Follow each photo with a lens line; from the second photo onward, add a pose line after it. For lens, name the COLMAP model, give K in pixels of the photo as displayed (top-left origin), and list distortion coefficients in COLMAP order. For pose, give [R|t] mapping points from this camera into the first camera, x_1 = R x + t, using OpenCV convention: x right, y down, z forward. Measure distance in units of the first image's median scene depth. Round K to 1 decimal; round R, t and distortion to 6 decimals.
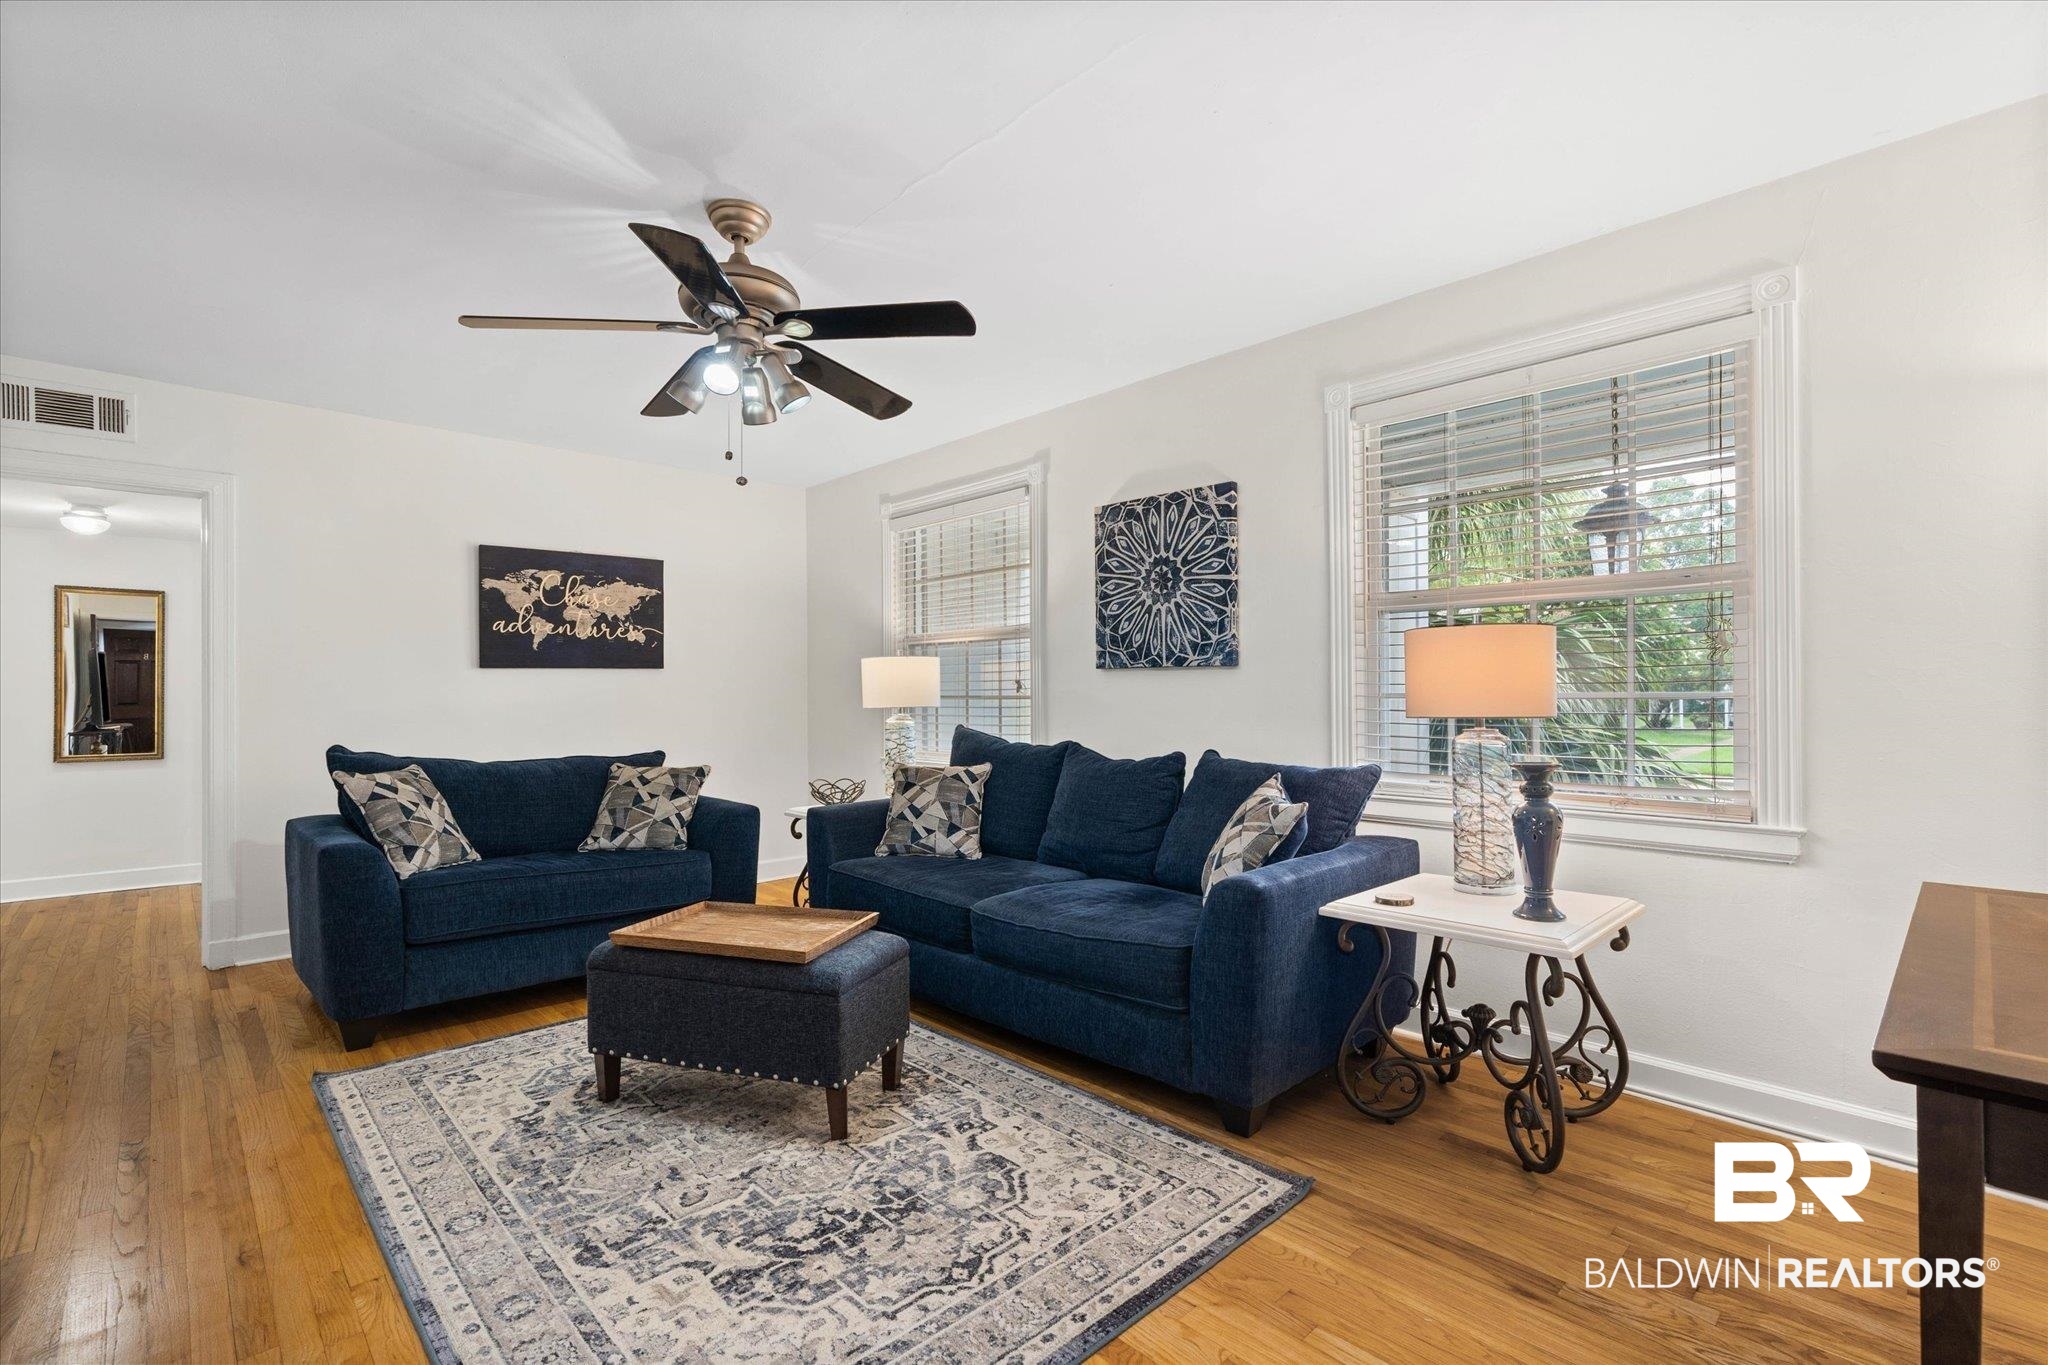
lens RADIAL K [[916.3, 0, 1024.0], [0, 916.3, 682.5], [0, 0, 1]] dist [-0.017897, 0.011585]
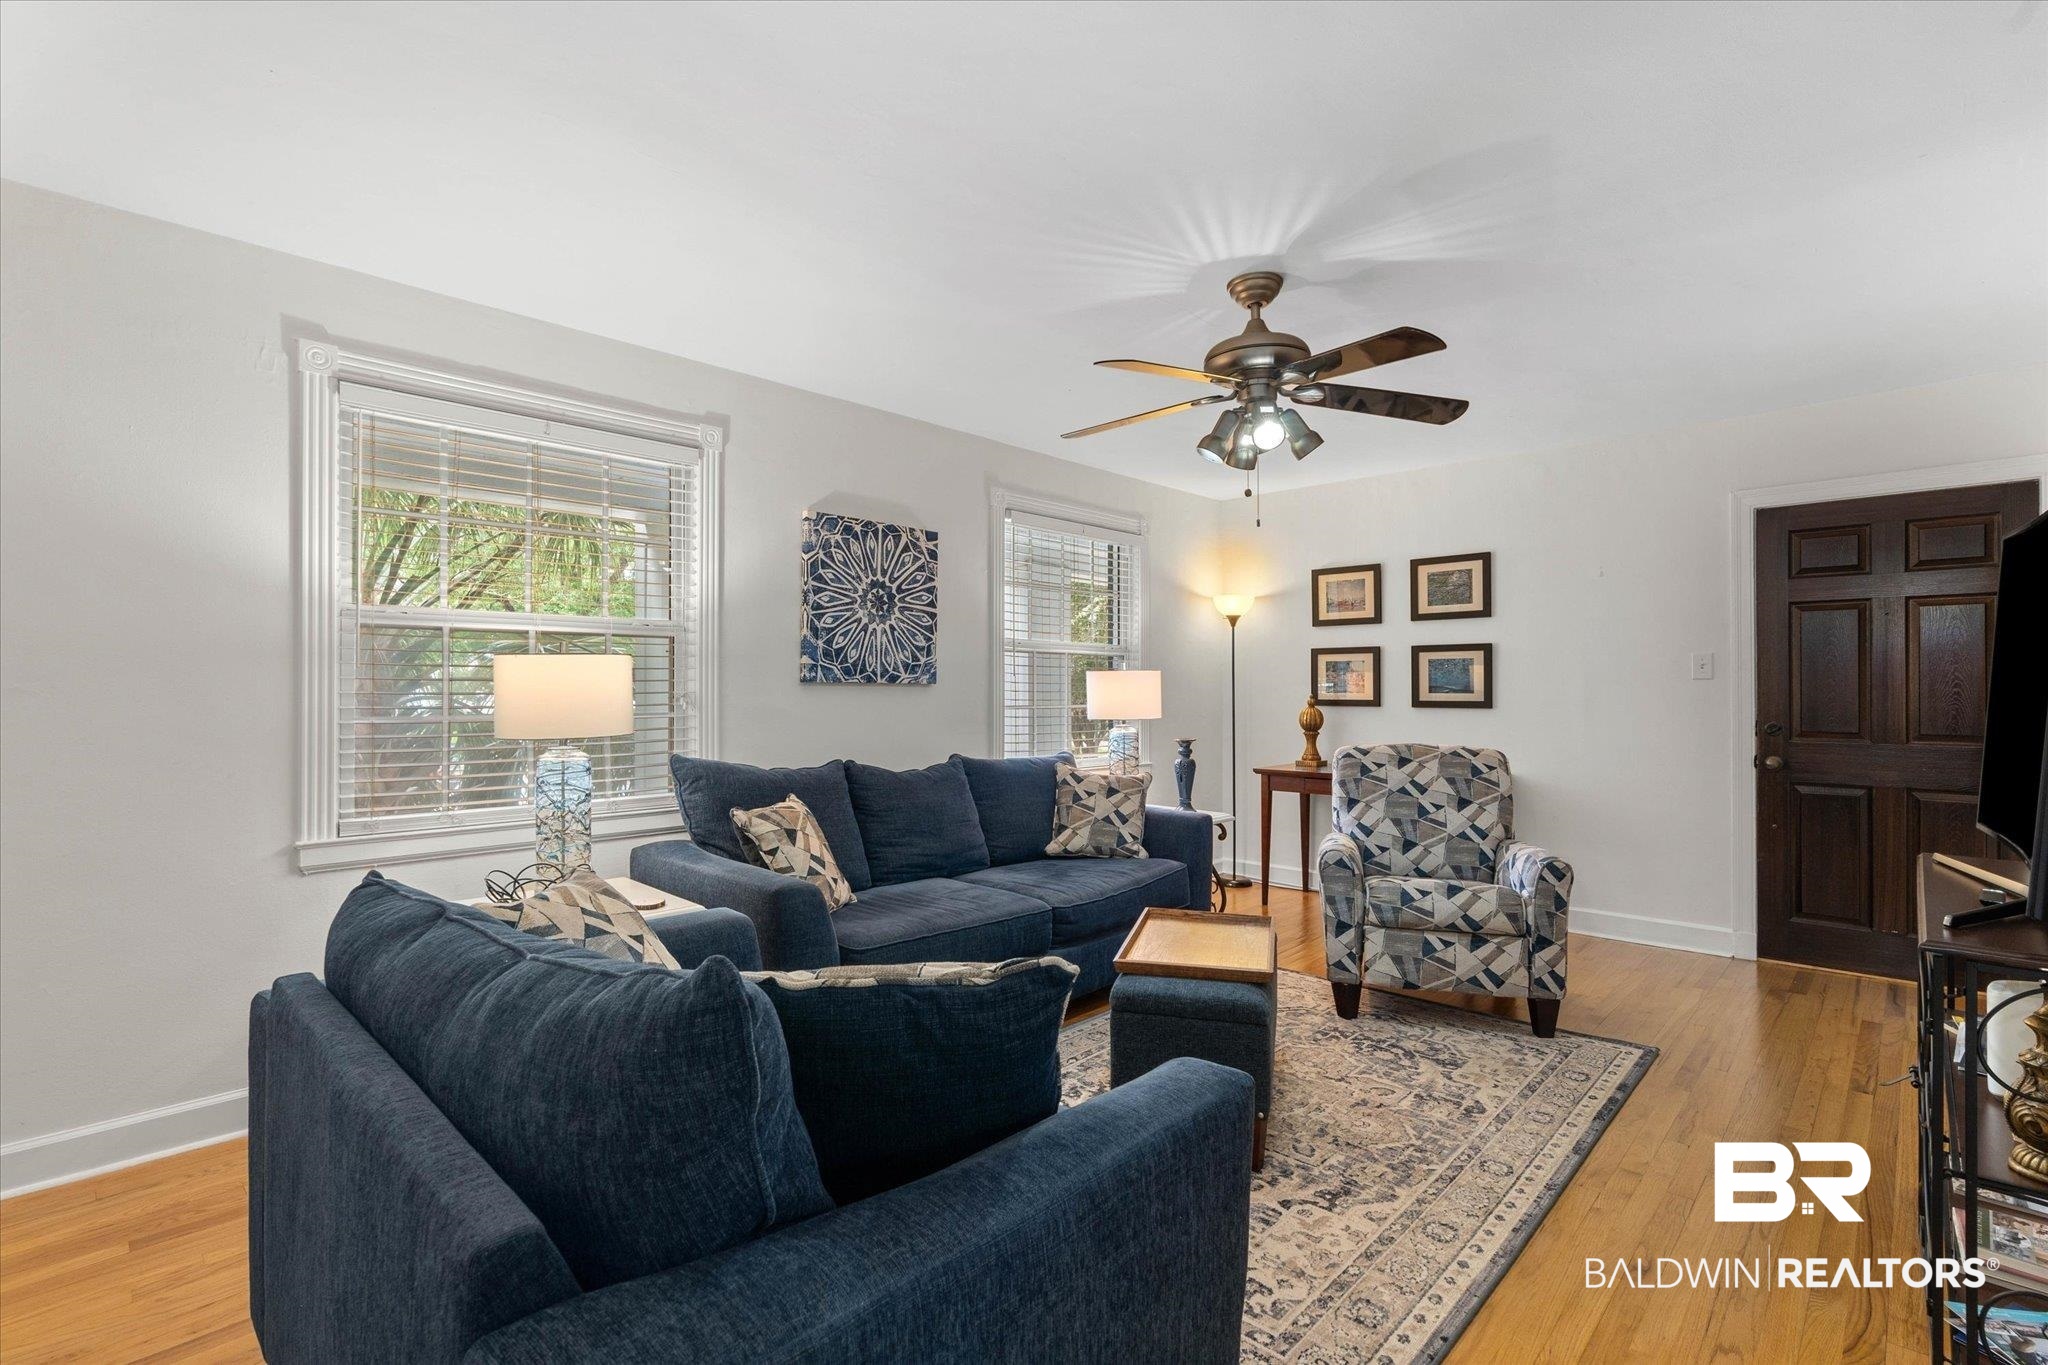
lens RADIAL K [[932.0, 0, 1024.0], [0, 932.0, 682.5], [0, 0, 1]] dist [-0.001334, 0.000393]
pose [[-0.038664, 0.016123, 0.999122, -0.972732], [-0.010170, 0.999812, -0.016528, -0.001597], [-0.999201, -0.010800, -0.038493, 0.899241]]
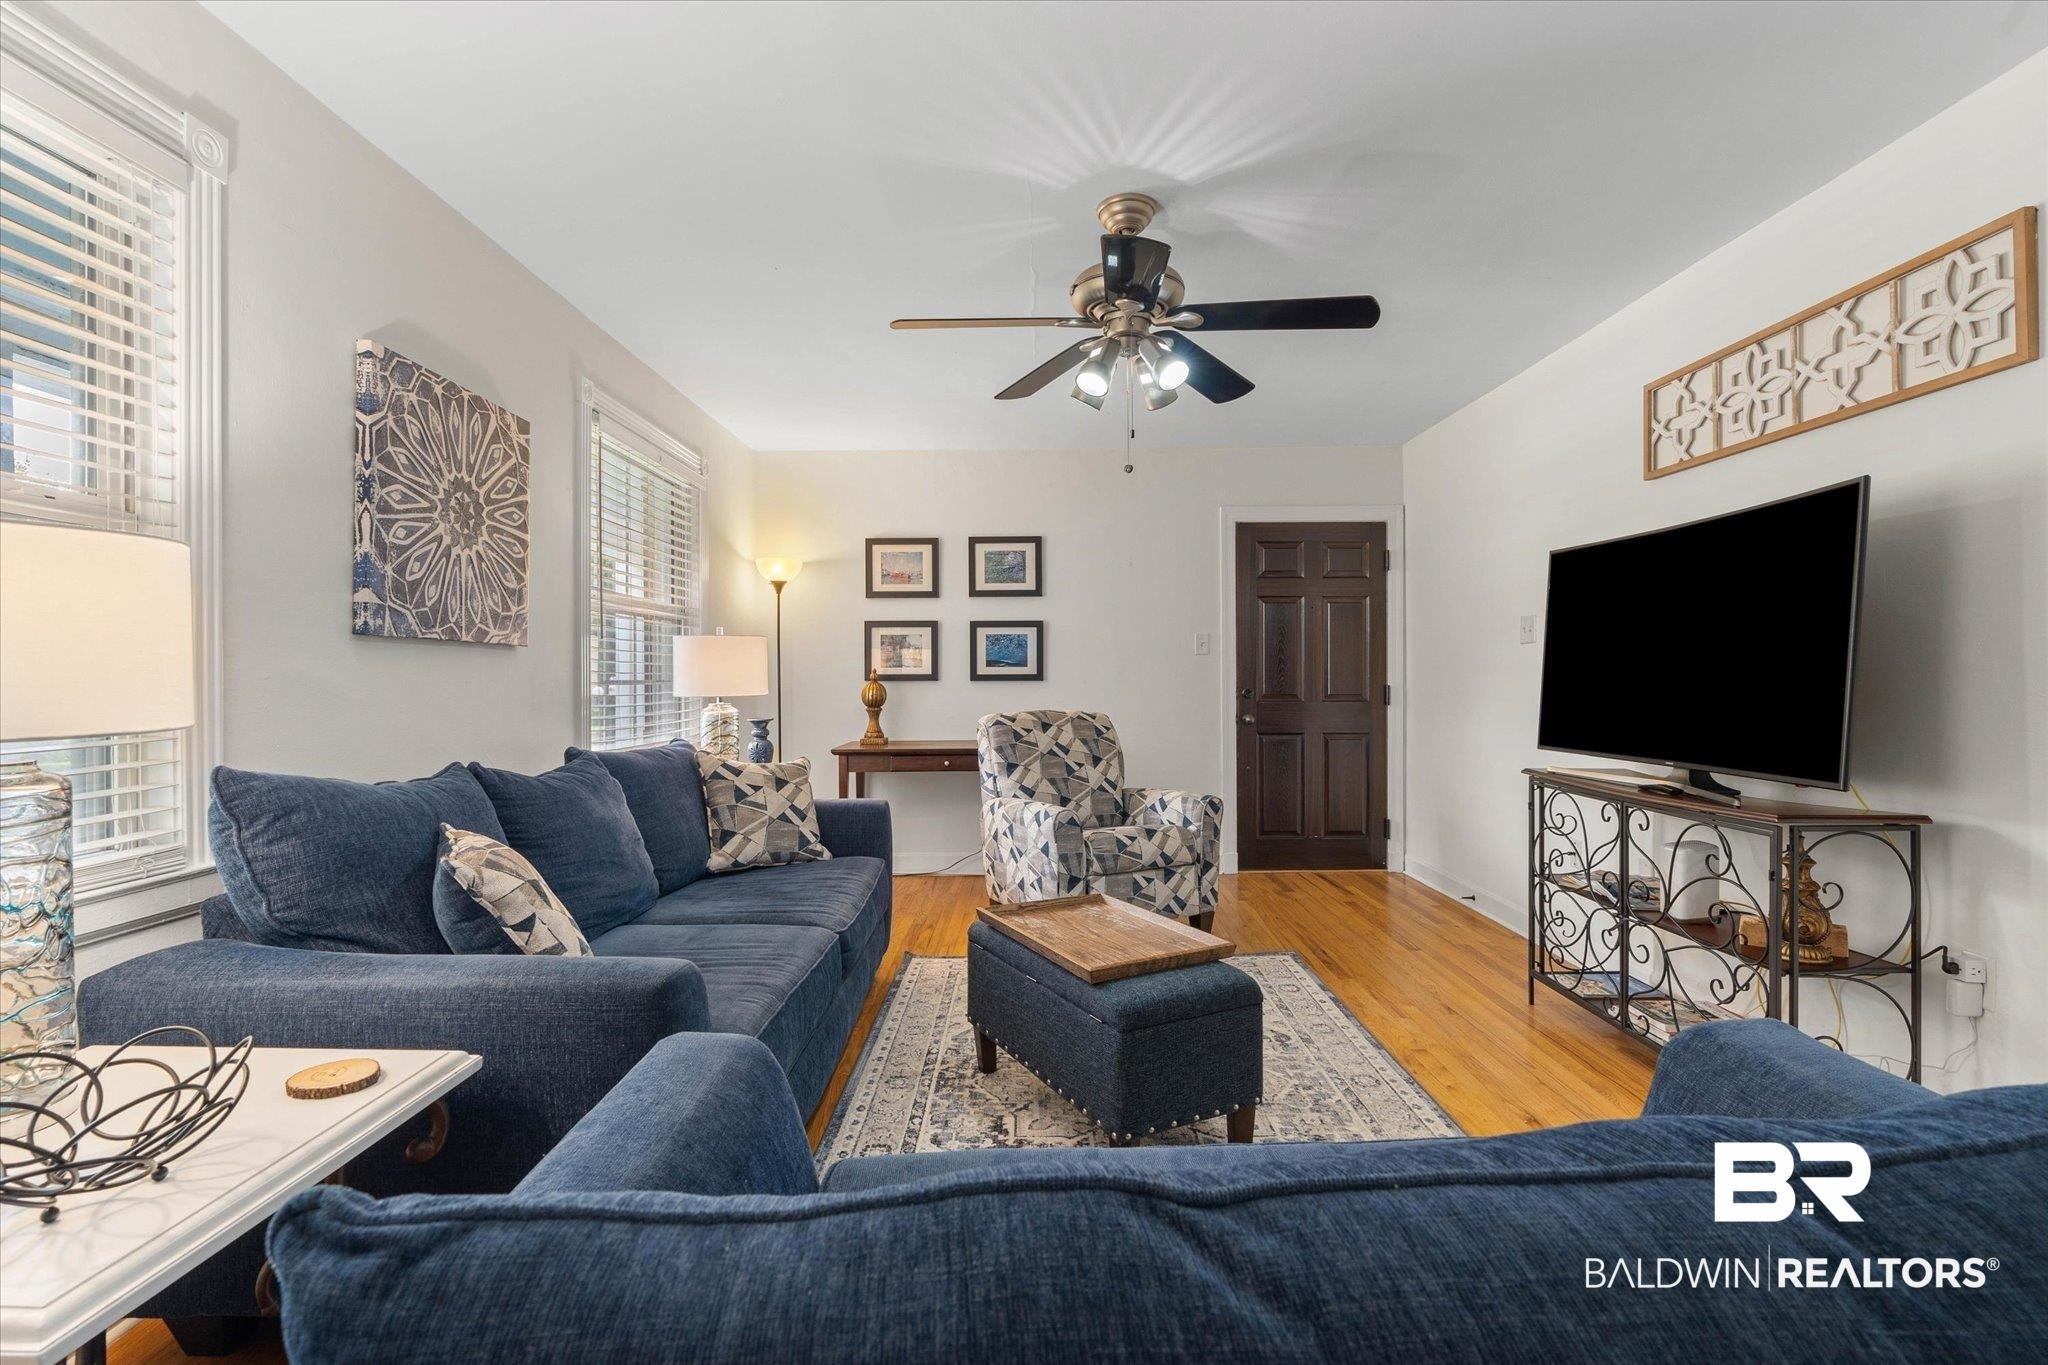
lens RADIAL K [[928.6, 0, 1024.7], [0, 928.6, 675.5], [0, 0, 1]] dist [-0.007956, 0.006558]
pose [[-0.716504, 0.011323, 0.697491, -0.646078], [0.001814, 0.999895, -0.014368, 0.019572], [-0.697580, -0.009029, -0.716450, 1.239977]]
